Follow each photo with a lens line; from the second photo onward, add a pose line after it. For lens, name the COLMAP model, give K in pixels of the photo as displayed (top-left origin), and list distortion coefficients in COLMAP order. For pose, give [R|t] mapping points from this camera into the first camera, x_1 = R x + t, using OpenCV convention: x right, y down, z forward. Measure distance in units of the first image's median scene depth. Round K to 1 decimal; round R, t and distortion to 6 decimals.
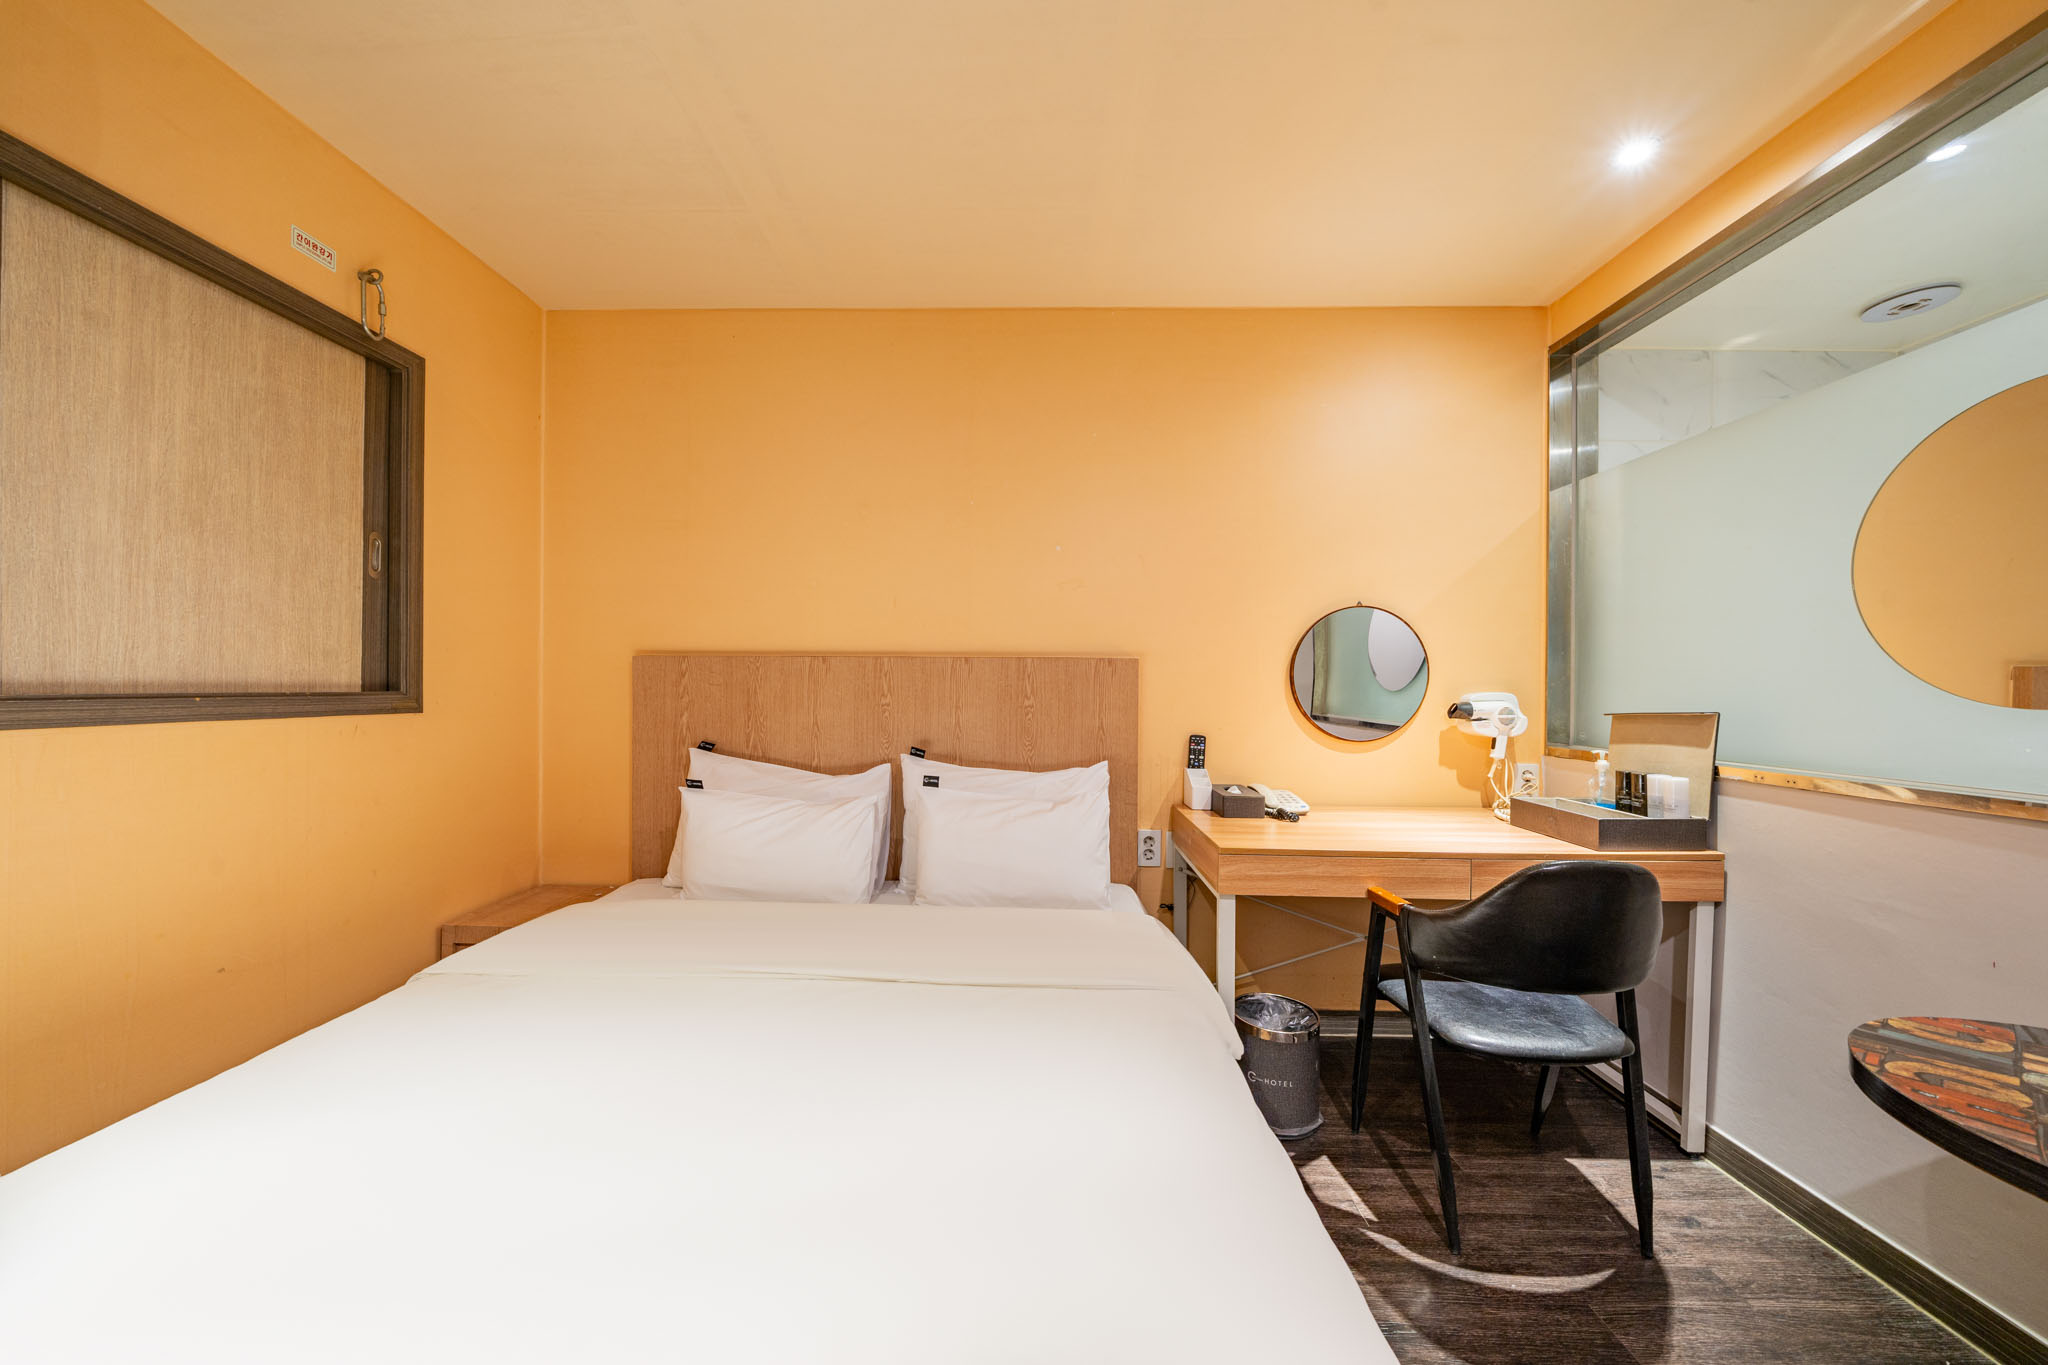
lens RADIAL K [[692.1, 0, 1018.5], [0, 692.1, 688.9], [0, 0, 1]] dist [-0.001740, -0.000051]
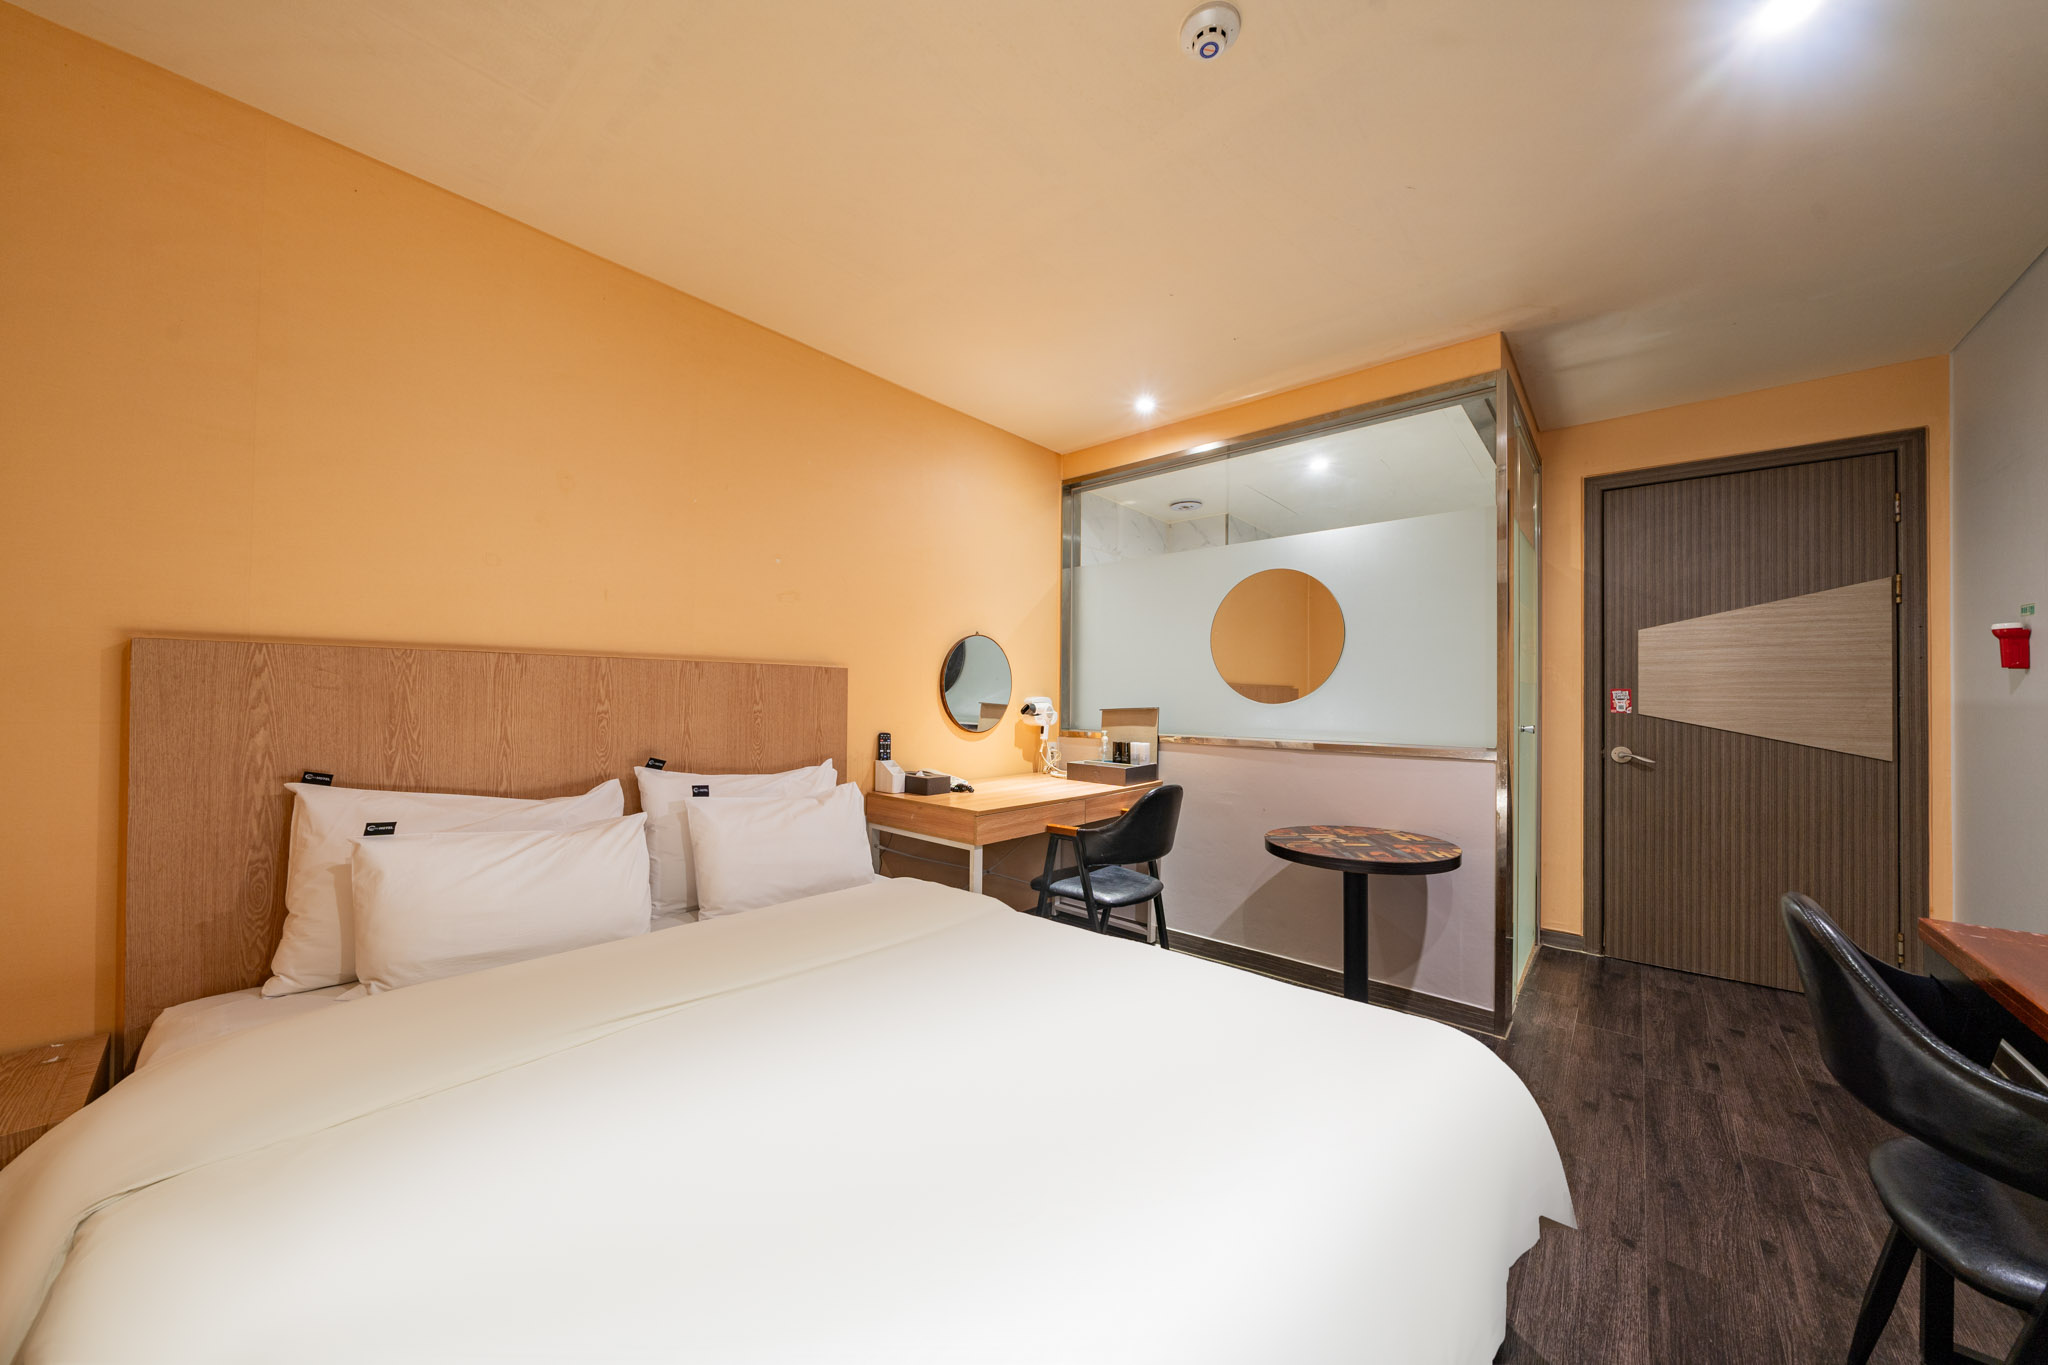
lens RADIAL K [[692.1, 0, 1018.5], [0, 692.1, 688.9], [0, 0, 1]] dist [-0.001740, -0.000051]
pose [[0.649489, 0.006886, 0.760340, -0.520788], [-0.005782, 0.999975, -0.004117, -0.006411], [-0.760349, -0.001722, 0.649513, 0.036108]]
